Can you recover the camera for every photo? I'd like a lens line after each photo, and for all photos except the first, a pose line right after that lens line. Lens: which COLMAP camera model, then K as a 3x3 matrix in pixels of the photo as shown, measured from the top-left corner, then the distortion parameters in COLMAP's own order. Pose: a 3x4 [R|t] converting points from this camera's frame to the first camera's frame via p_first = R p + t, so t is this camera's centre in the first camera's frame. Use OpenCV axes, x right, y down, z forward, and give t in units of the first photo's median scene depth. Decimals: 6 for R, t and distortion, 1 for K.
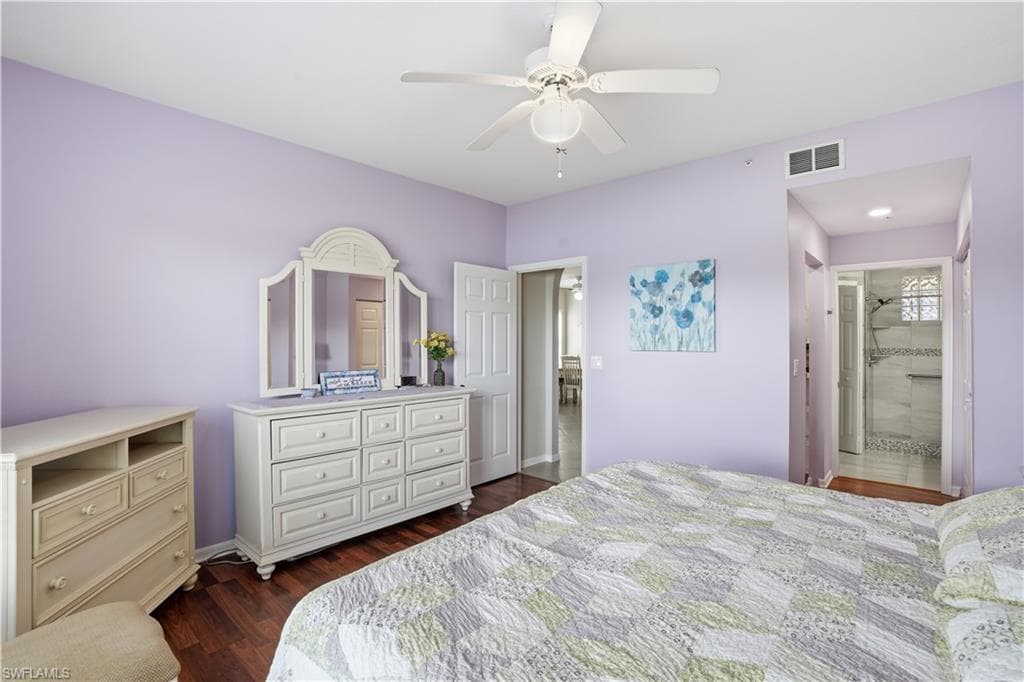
lens RADIAL K [[479.2, 0, 505.4], [0, 479.2, 339.4], [0, 0, 1]] dist [-0.073273, 0.029602]
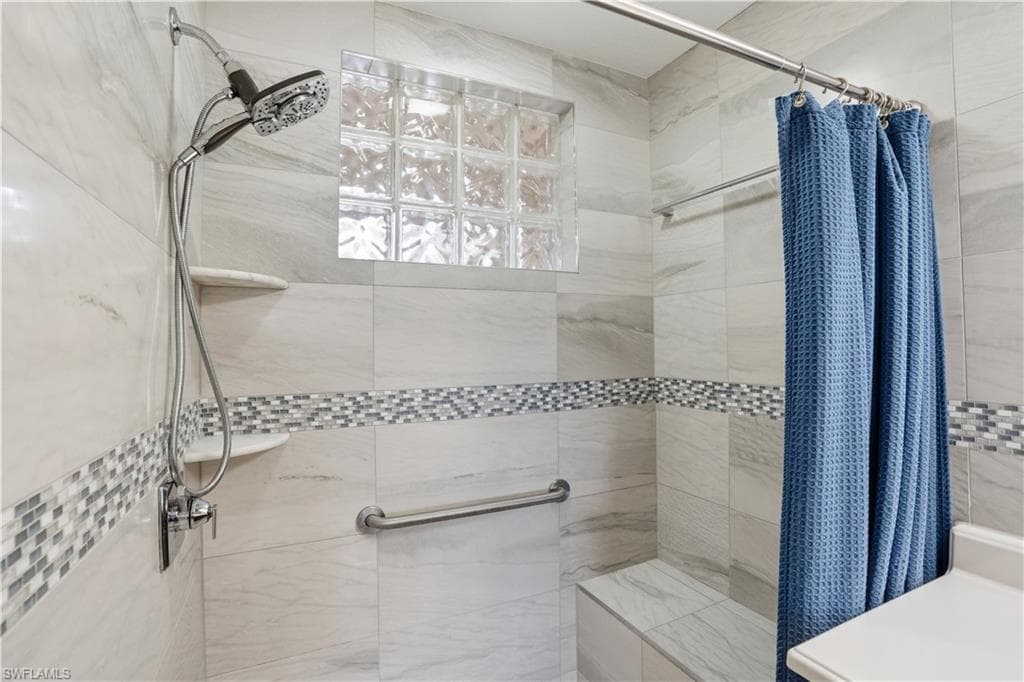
lens RADIAL K [[479.2, 0, 505.4], [0, 479.2, 339.4], [0, 0, 1]] dist [-0.073273, 0.029602]
pose [[0.382887, -0.010191, 0.923739, 0.638611], [0.000563, 0.999942, 0.010798, -0.005889], [-0.923795, -0.003614, 0.382870, 0.782079]]
